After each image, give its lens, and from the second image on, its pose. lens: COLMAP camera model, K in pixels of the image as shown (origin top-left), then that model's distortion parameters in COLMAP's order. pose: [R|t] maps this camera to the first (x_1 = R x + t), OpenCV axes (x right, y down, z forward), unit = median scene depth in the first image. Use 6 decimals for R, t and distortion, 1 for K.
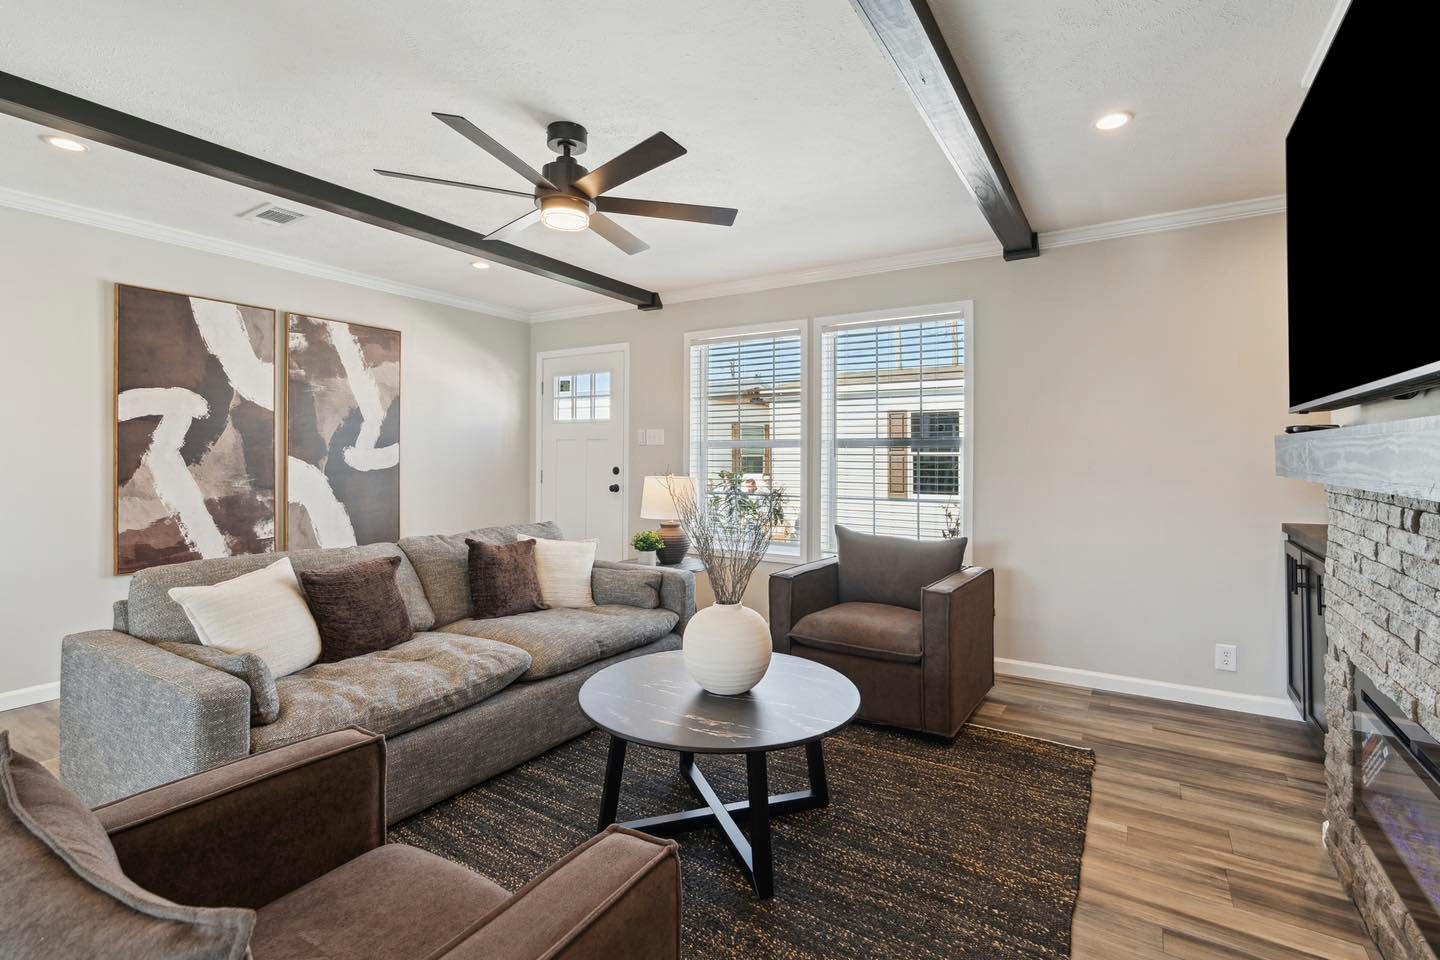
lens RADIAL K [[671.4, 0, 723.8], [0, 671.4, 455.3], [0, 0, 1]] dist [0.000463, -0.002117]
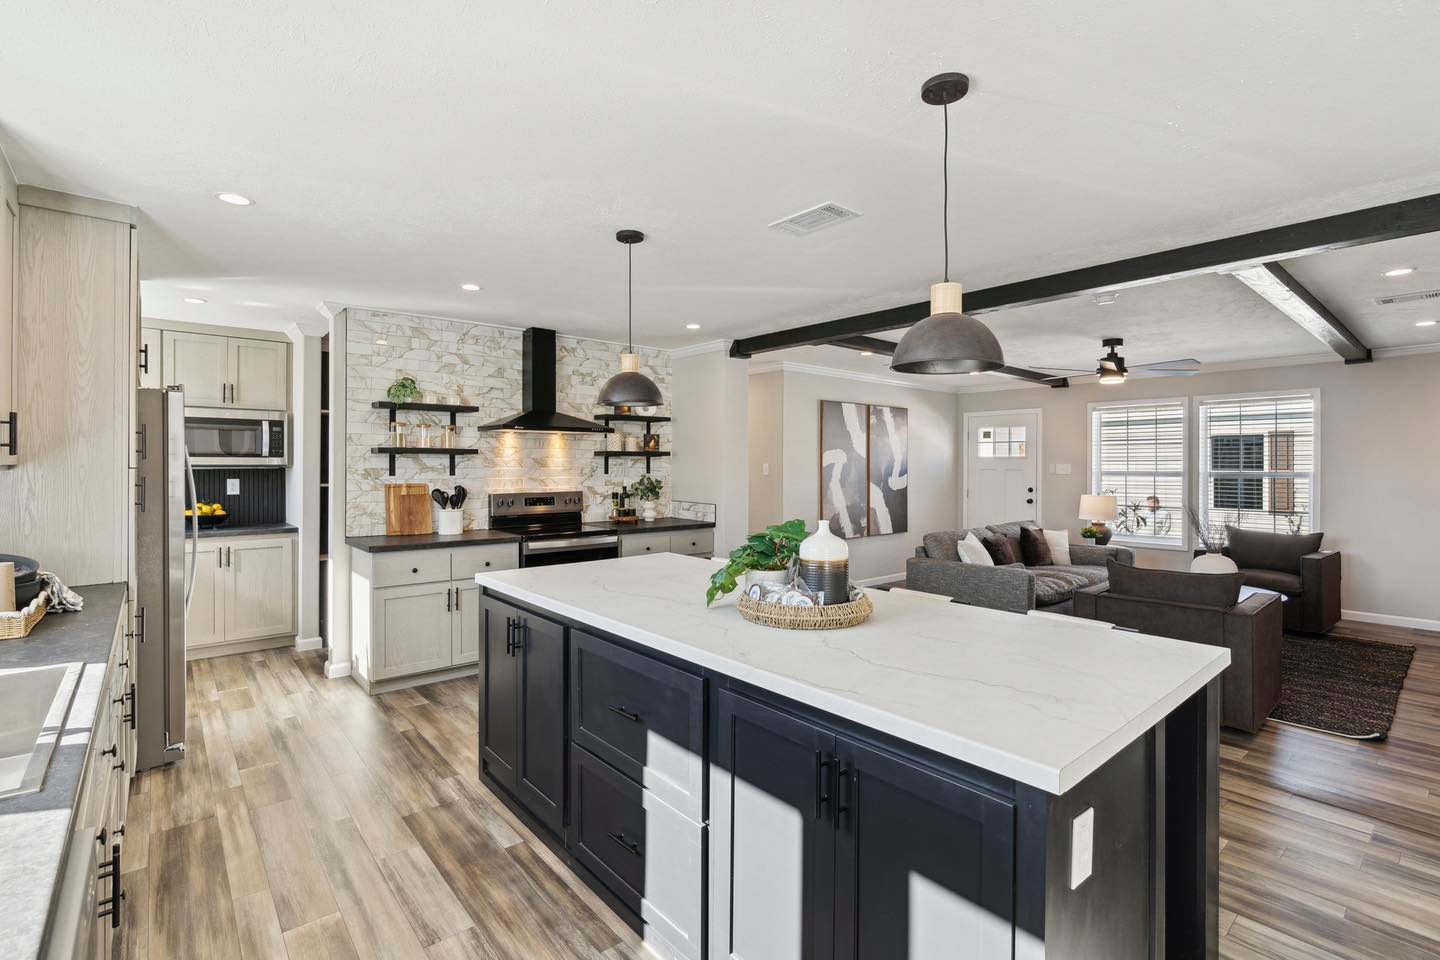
lens RADIAL K [[671.4, 0, 719.5], [0, 671.4, 467.3], [0, 0, 1]] dist [0.000463, -0.002117]
pose [[0.954049, -0.003198, -0.299635, -0.458393], [0.003605, 0.999993, 0.000804, -0.040610], [0.299630, -0.001847, 0.954054, -0.848064]]
